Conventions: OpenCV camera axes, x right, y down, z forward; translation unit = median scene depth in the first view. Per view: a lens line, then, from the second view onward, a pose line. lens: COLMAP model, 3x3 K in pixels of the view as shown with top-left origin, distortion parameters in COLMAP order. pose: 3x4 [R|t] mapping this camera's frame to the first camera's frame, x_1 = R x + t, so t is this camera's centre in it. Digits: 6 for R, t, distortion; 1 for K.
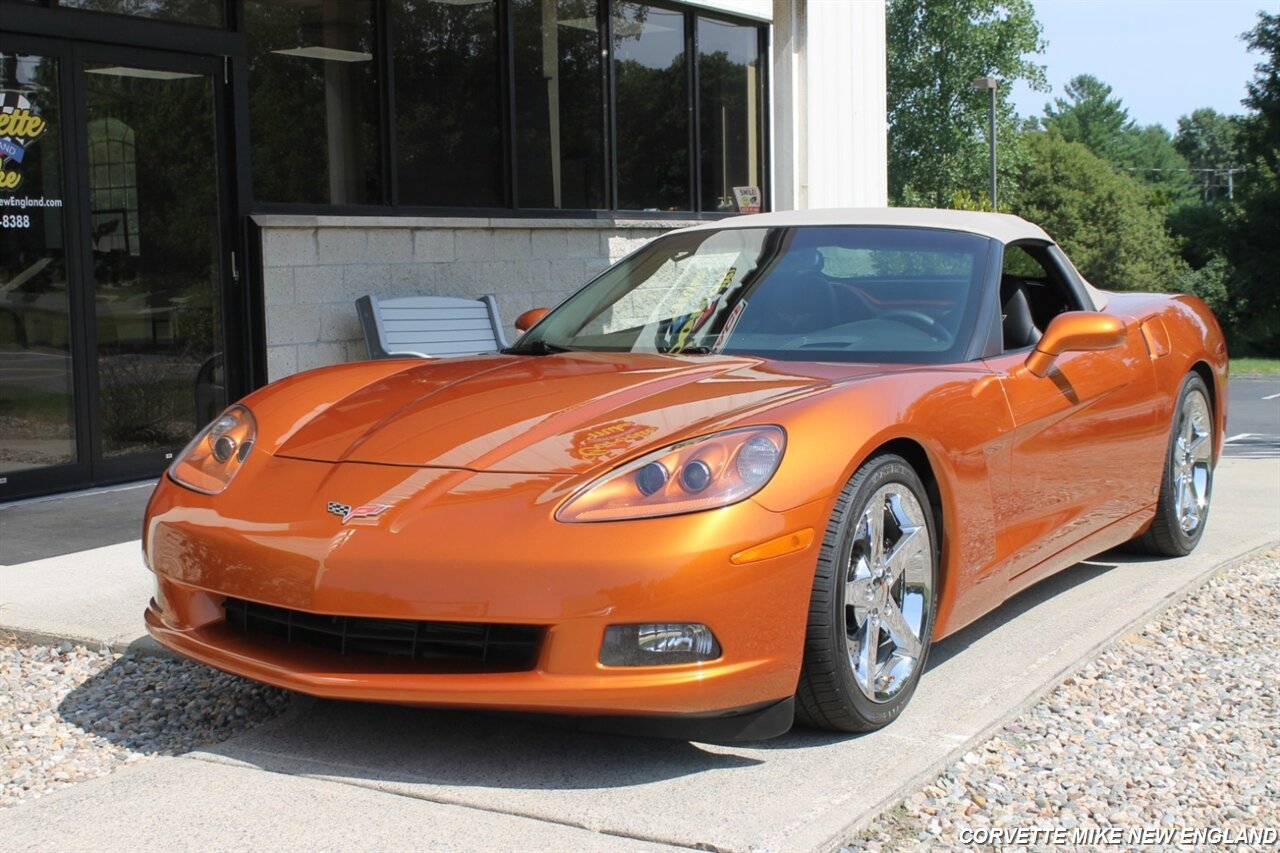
lens RADIAL K [[1829.4, 0, 640.0], [0, 1829.4, 426.5], [0, 0, 1]] dist [-0.020518, 0.052265]
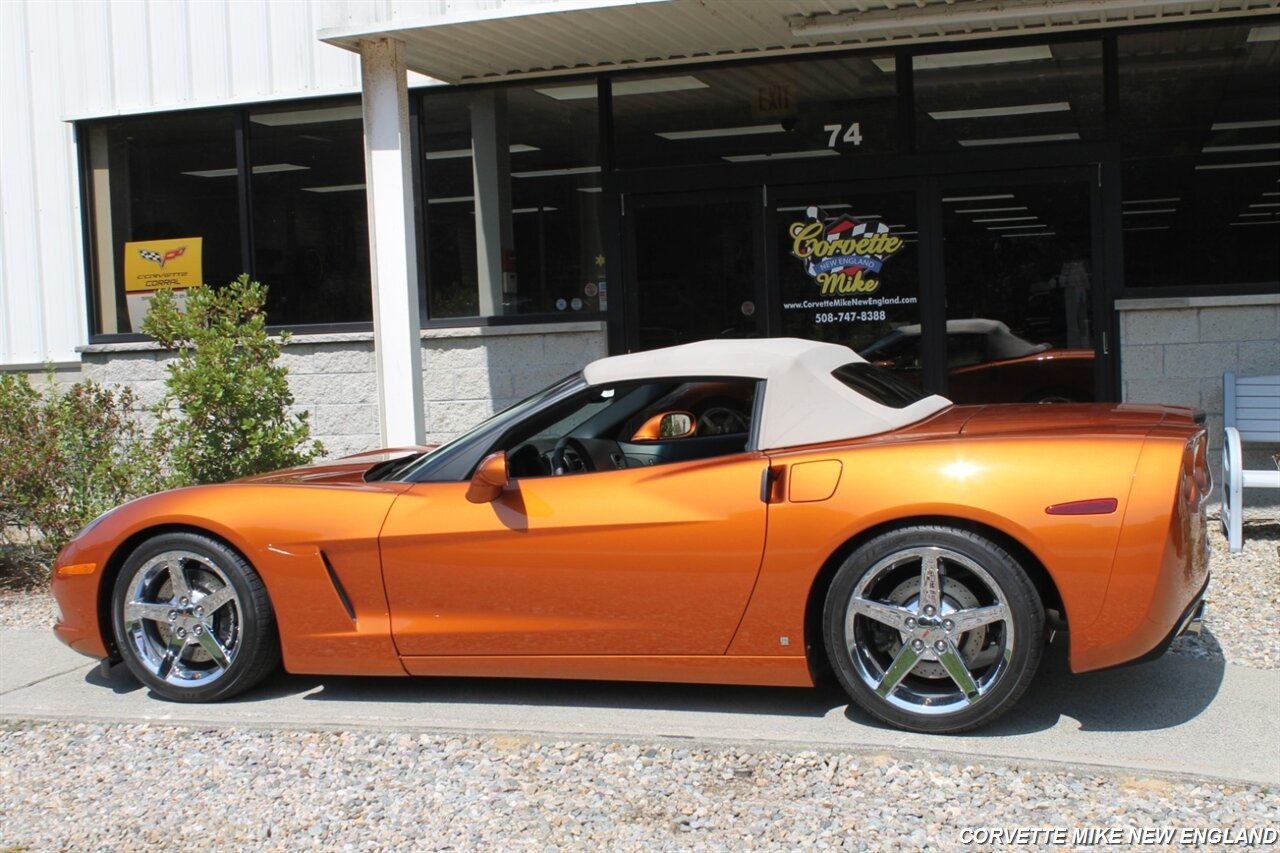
lens RADIAL K [[1626.4, 0, 640.0], [0, 1626.4, 426.5], [0, 0, 1]] dist [-0.074825, 0.077931]
pose [[0.220007, 0.070847, -0.972922, 0.676206], [-0.055088, 0.996670, 0.060120, -0.077863], [0.973942, 0.040370, 0.223177, 0.469673]]
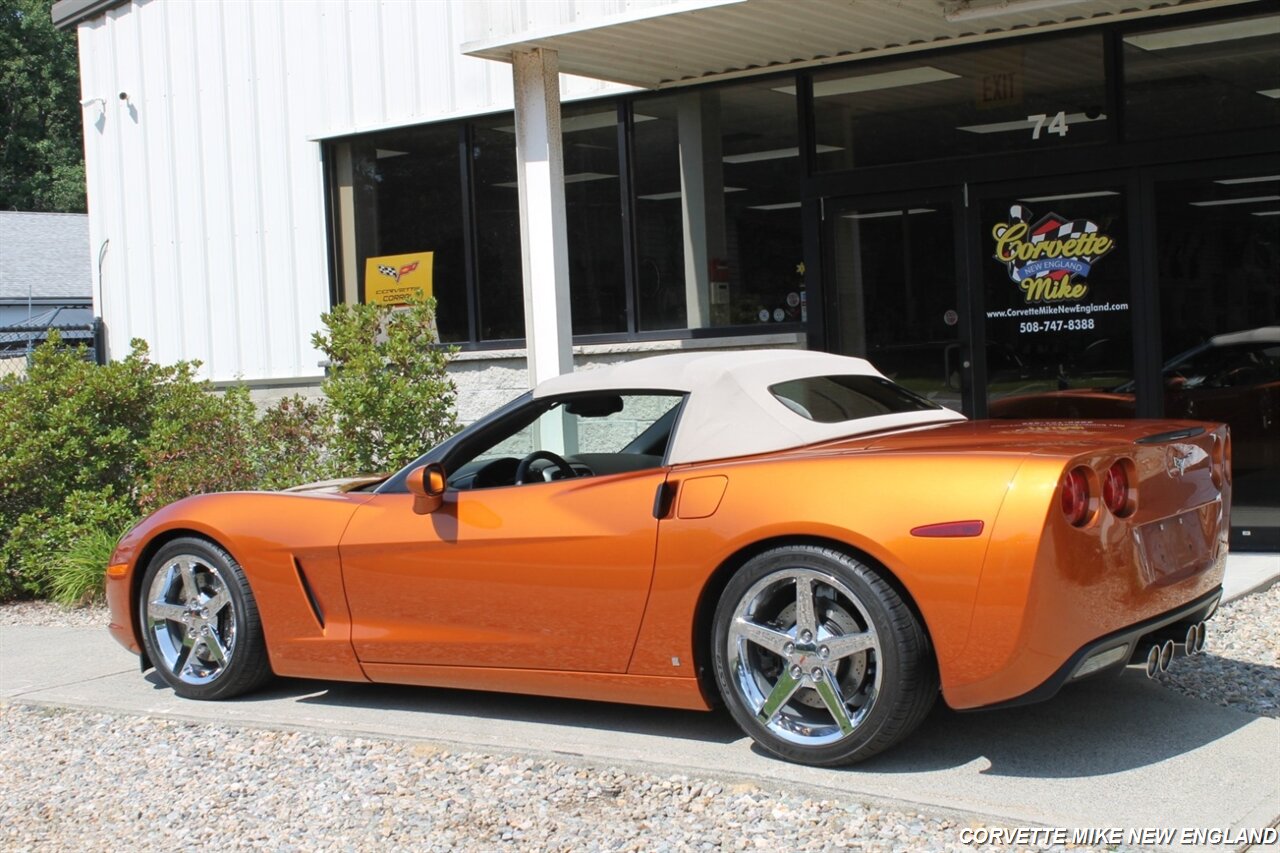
lens RADIAL K [[1774.8, 0, 640.0], [0, 1774.8, 426.5], [0, 0, 1]] dist [-0.057280, 0.049379]
pose [[-0.070288, 0.059479, -0.995752, 0.731534], [-0.045359, 0.996998, 0.062756, -0.087739], [0.996495, 0.049577, -0.067379, 0.657534]]
